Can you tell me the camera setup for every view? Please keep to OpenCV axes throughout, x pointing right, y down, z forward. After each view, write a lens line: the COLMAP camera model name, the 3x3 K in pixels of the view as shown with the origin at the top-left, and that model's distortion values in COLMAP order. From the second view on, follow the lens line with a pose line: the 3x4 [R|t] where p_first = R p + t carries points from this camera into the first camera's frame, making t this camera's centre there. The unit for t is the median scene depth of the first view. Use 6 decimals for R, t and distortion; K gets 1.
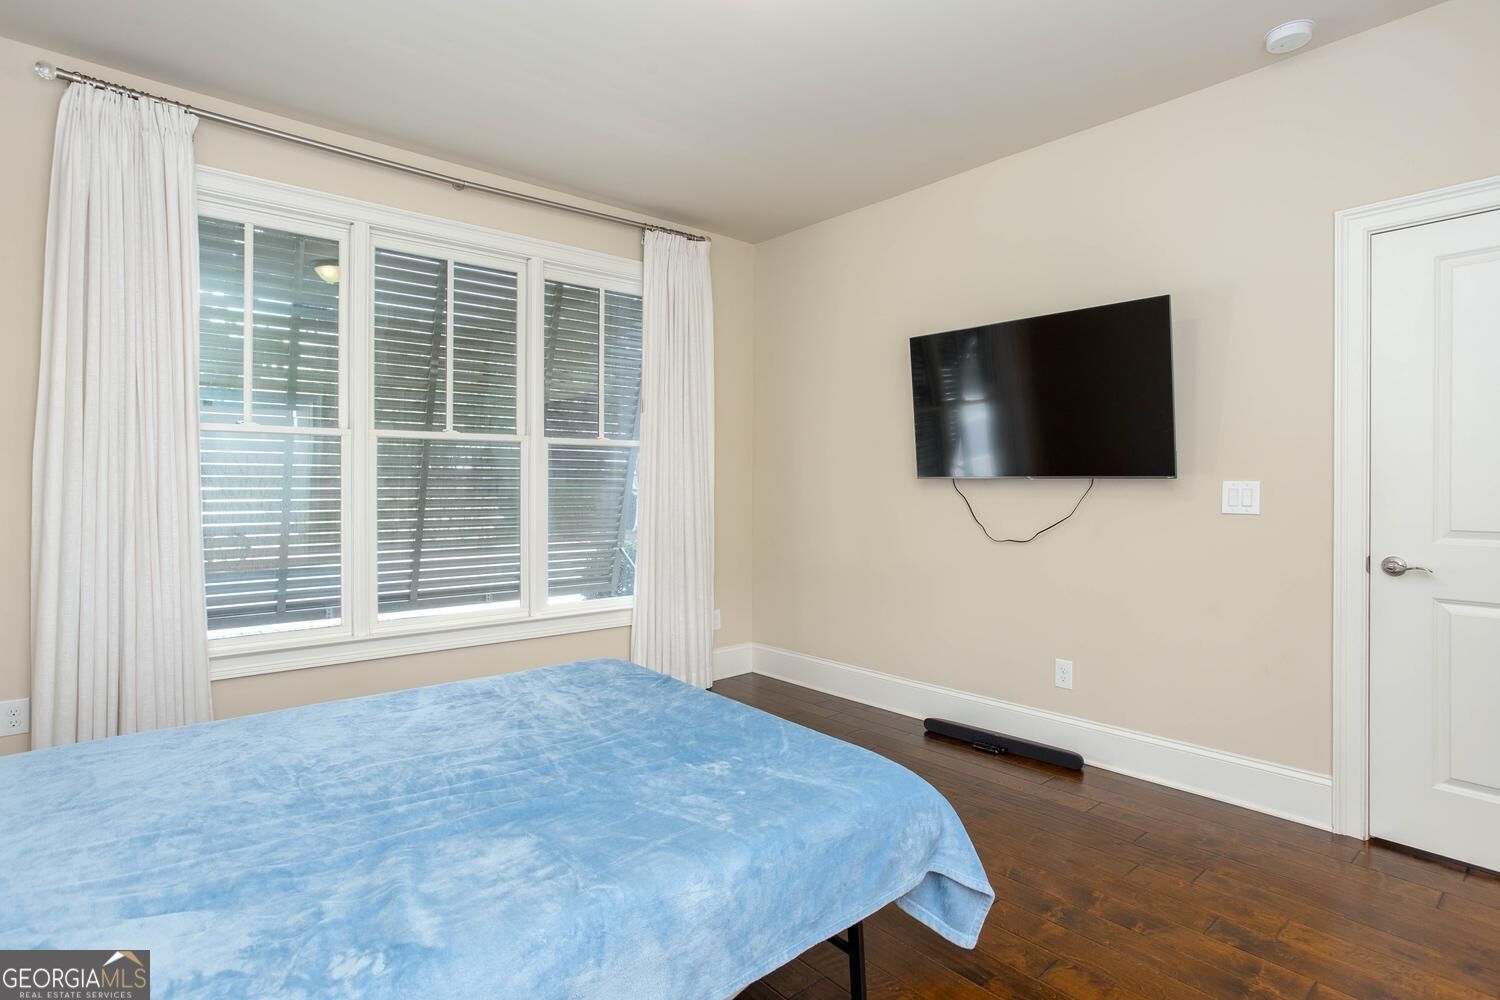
lens RADIAL K [[785.2, 0, 749.6], [0, 785.2, 480.5], [0, 0, 1]] dist [0.001150, 0.000693]
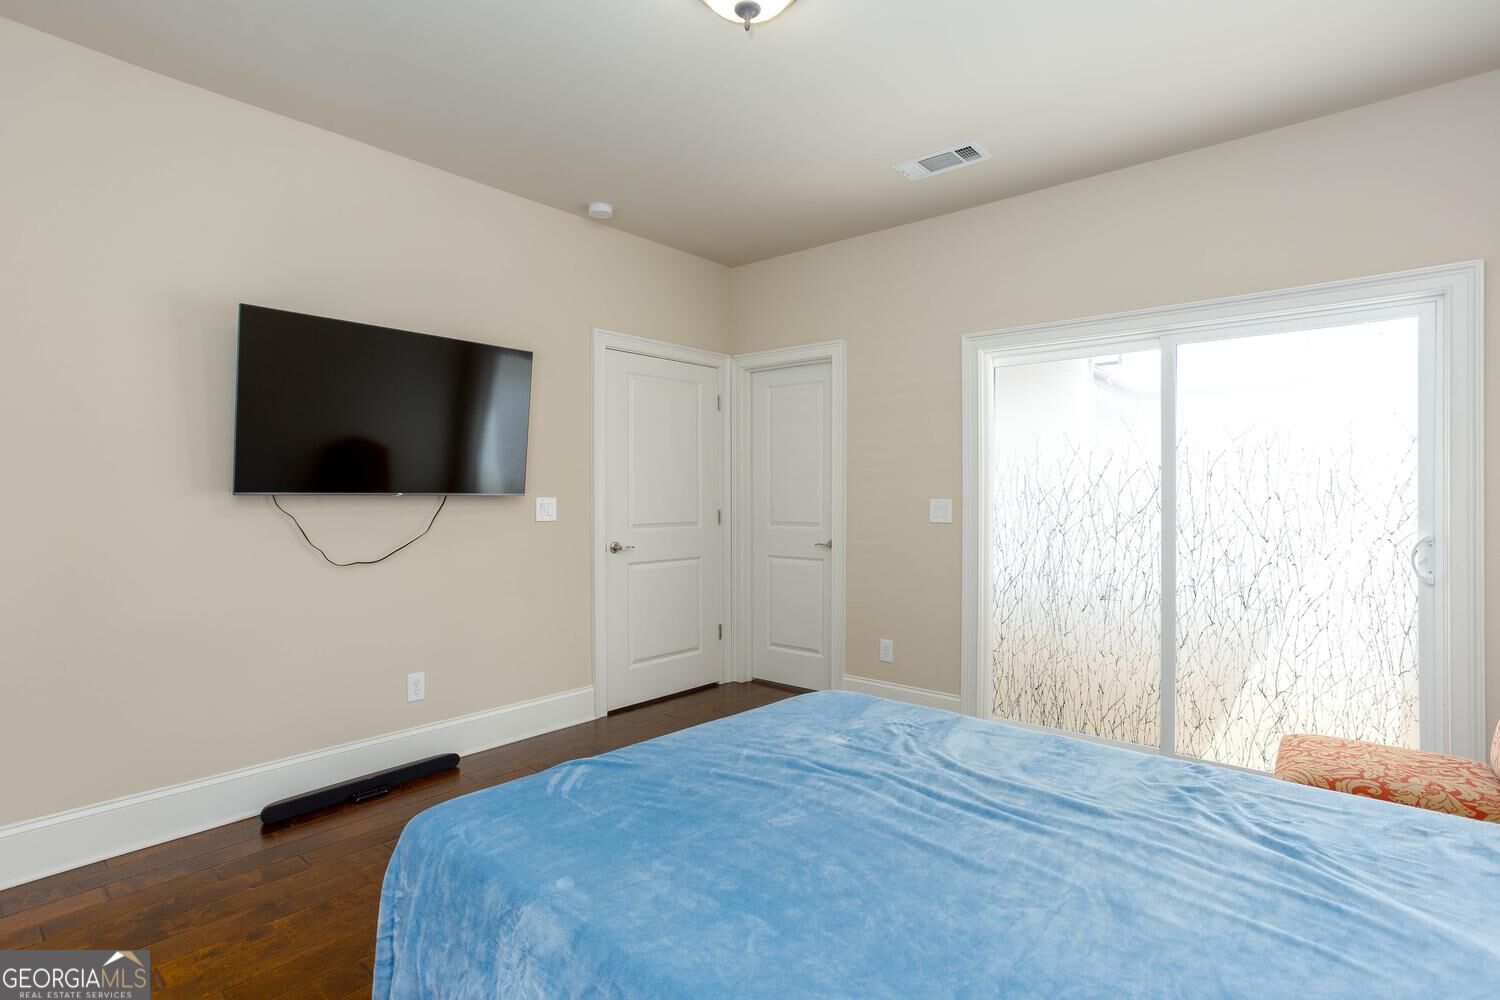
lens RADIAL K [[750.2, 0, 750.6], [0, 750.2, 491.8], [0, 0, 1]] dist [-0.059177, 0.041398]
pose [[-0.150832, 0.007503, 0.988531, -0.724443], [0.001518, 0.999972, -0.007359, 0.000556], [-0.988558, 0.000391, -0.150839, 0.837828]]
